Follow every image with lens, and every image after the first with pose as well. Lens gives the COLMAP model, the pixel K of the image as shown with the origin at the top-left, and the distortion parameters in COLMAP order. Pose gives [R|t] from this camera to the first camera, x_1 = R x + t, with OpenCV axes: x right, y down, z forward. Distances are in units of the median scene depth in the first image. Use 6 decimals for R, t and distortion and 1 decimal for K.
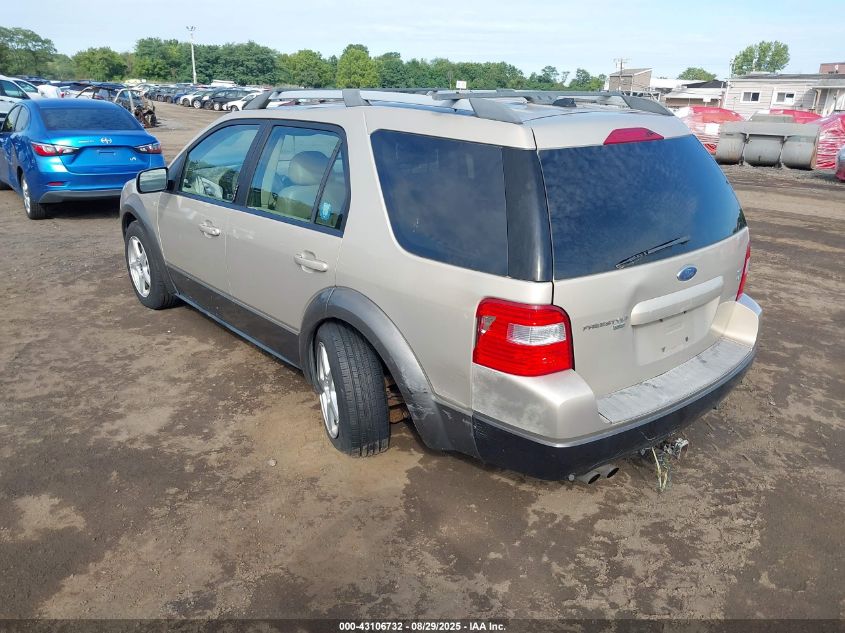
lens RADIAL K [[658.0, 0, 430.6], [0, 658.0, 315.1], [0, 0, 1]] dist [0.043496, -0.061736]
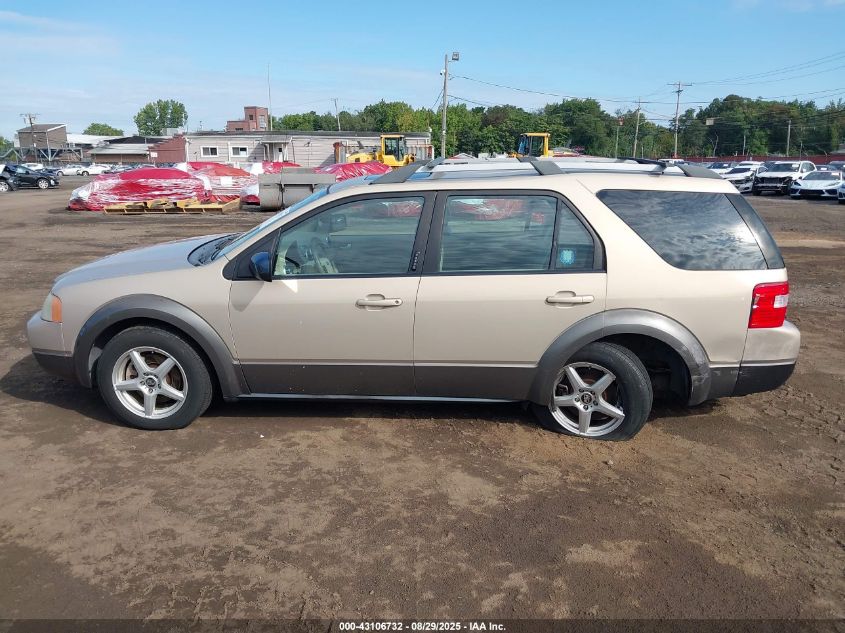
lens RADIAL K [[658.3, 0, 427.8], [0, 658.3, 317.0], [0, 0, 1]] dist [0.030130, -0.058713]
pose [[0.692534, -0.197345, 0.693867, -1.167487], [0.246919, 0.968601, 0.029038, -0.142134], [-0.677811, 0.151219, 0.719518, 0.290604]]
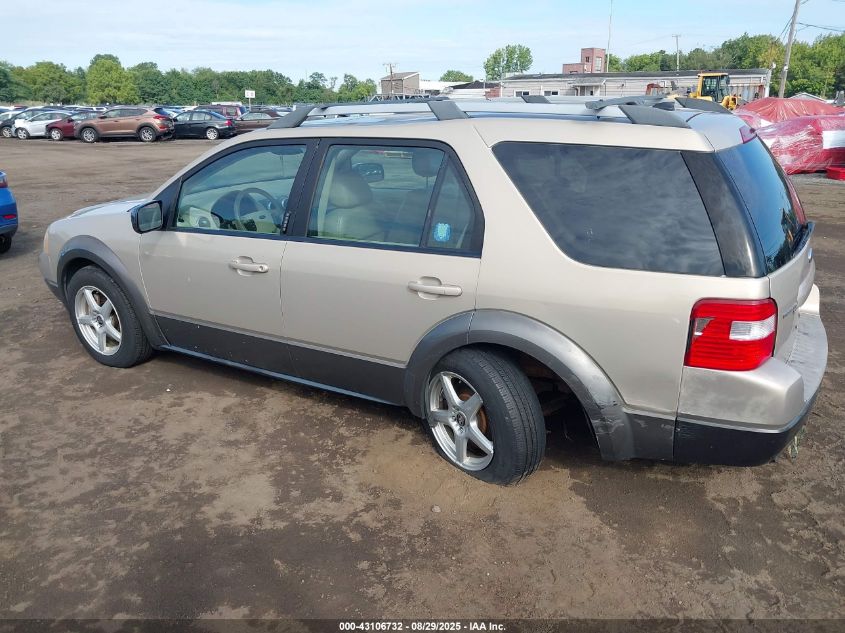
lens RADIAL K [[658.3, 0, 427.8], [0, 658.3, 317.0], [0, 0, 1]] dist [0.030130, -0.058713]
pose [[0.948308, -0.133831, 0.287751, -0.442738], [0.135274, 0.990695, 0.014959, -0.052567], [-0.287075, 0.024740, 0.957588, 0.111396]]
